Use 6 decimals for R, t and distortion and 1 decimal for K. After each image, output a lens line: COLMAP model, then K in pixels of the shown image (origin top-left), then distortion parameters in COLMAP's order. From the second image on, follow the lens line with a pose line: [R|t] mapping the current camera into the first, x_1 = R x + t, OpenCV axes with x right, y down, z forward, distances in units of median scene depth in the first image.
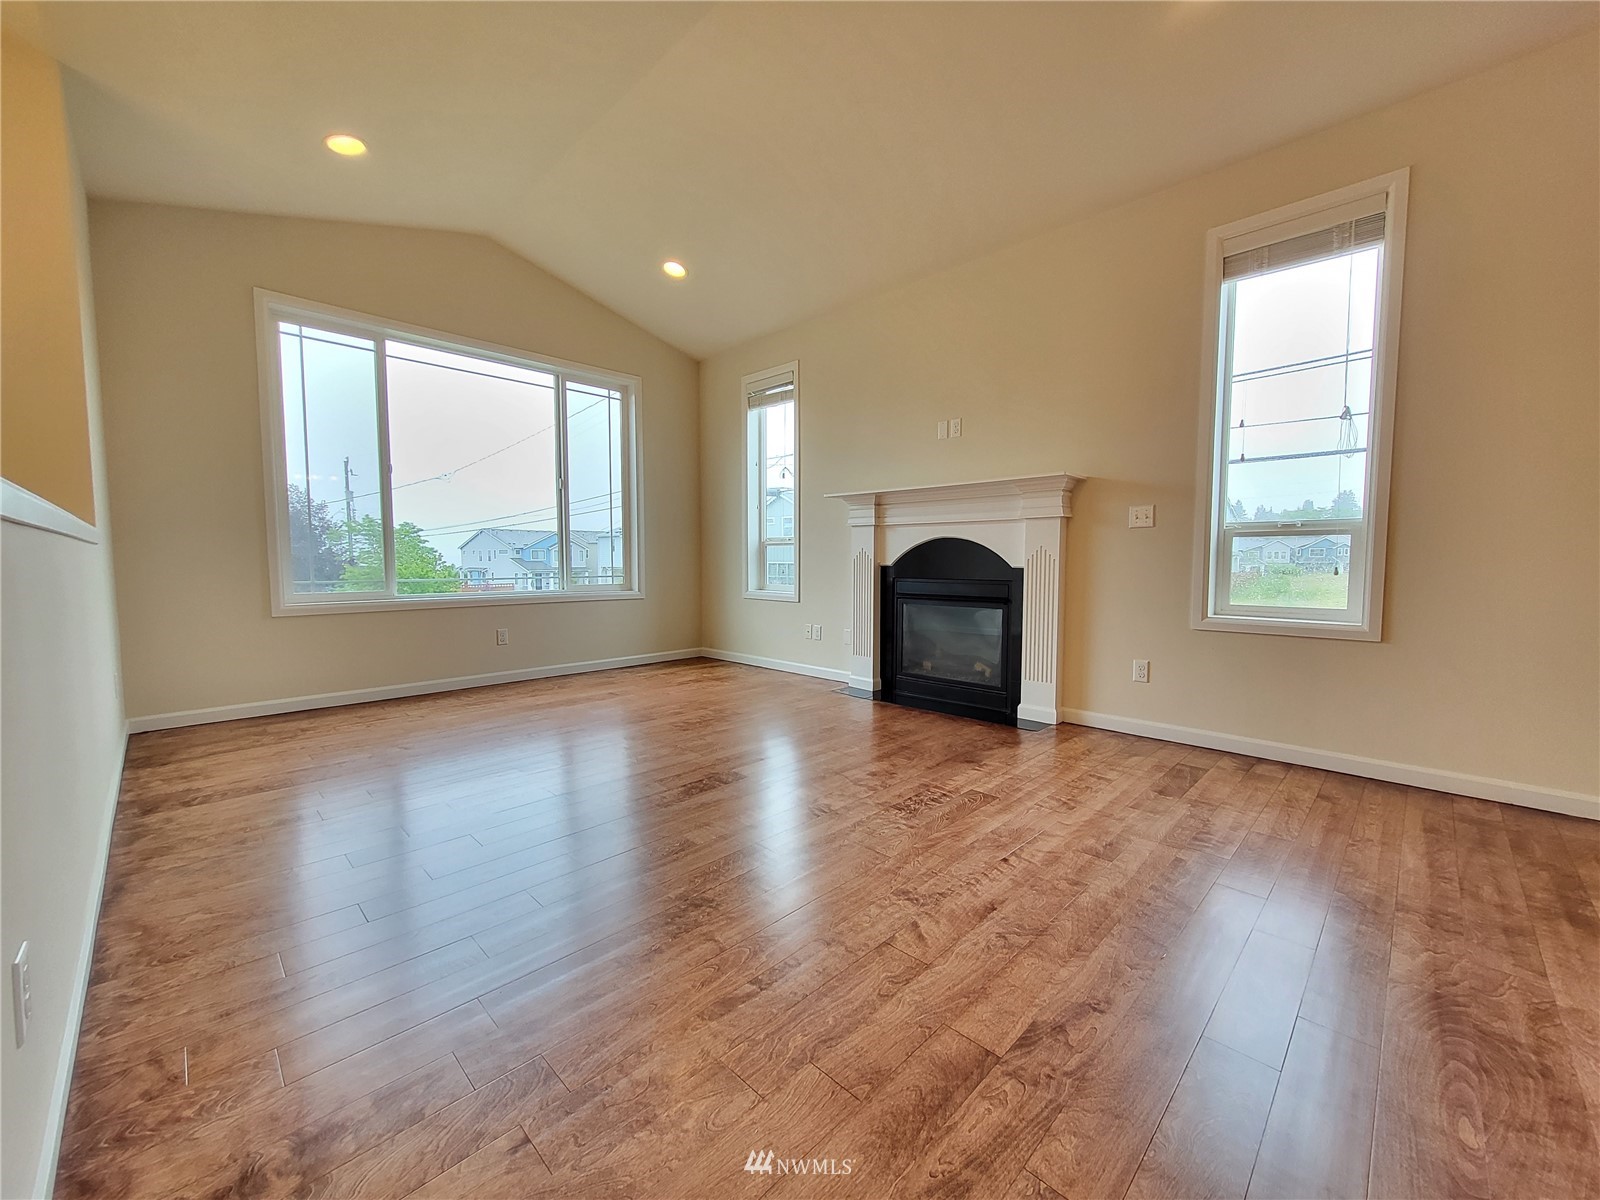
lens RADIAL K [[636.4, 0, 800.0], [0, 636.4, 600.0], [0, 0, 1]] dist [0.008082, -0.000013]
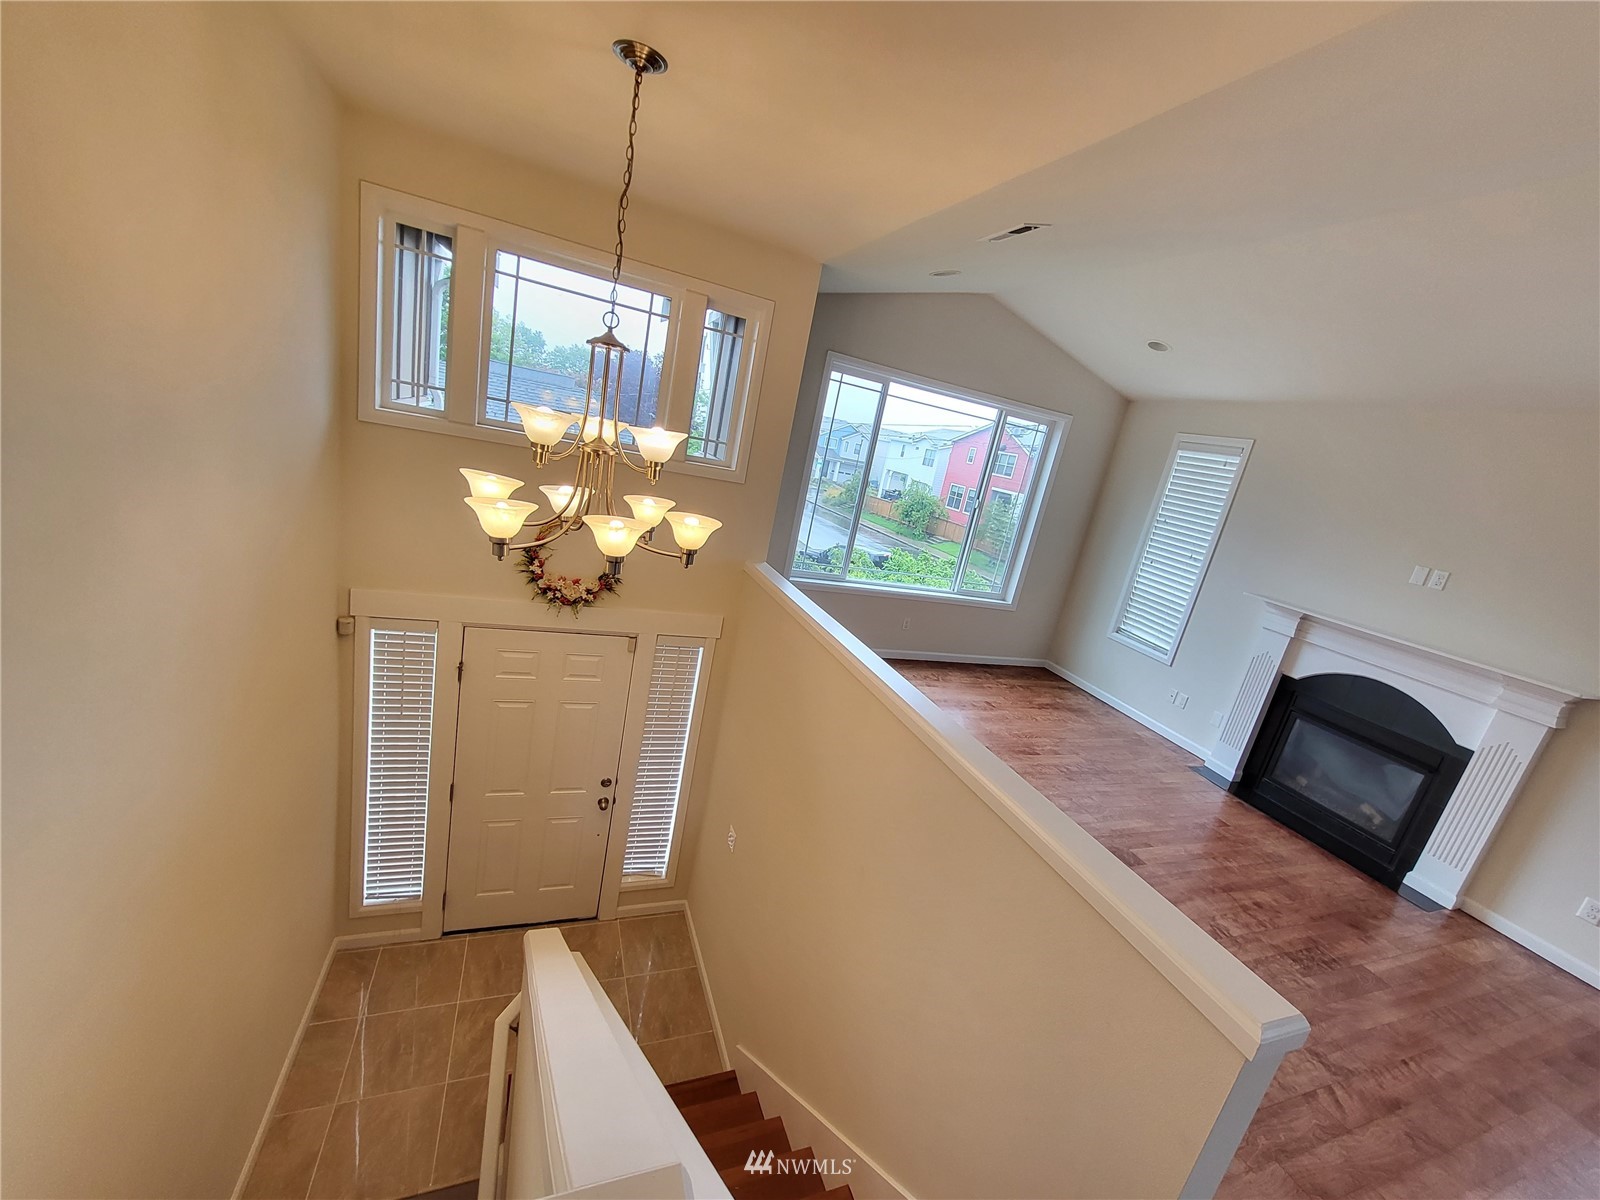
lens RADIAL K [[636.4, 0, 800.0], [0, 636.4, 600.0], [0, 0, 1]] dist [0.008082, -0.000013]
pose [[0.893464, 0.279713, -0.351402, -0.260621], [-0.224298, 0.955728, 0.190457, -0.205552], [0.389118, -0.091348, 0.916647, -0.254581]]
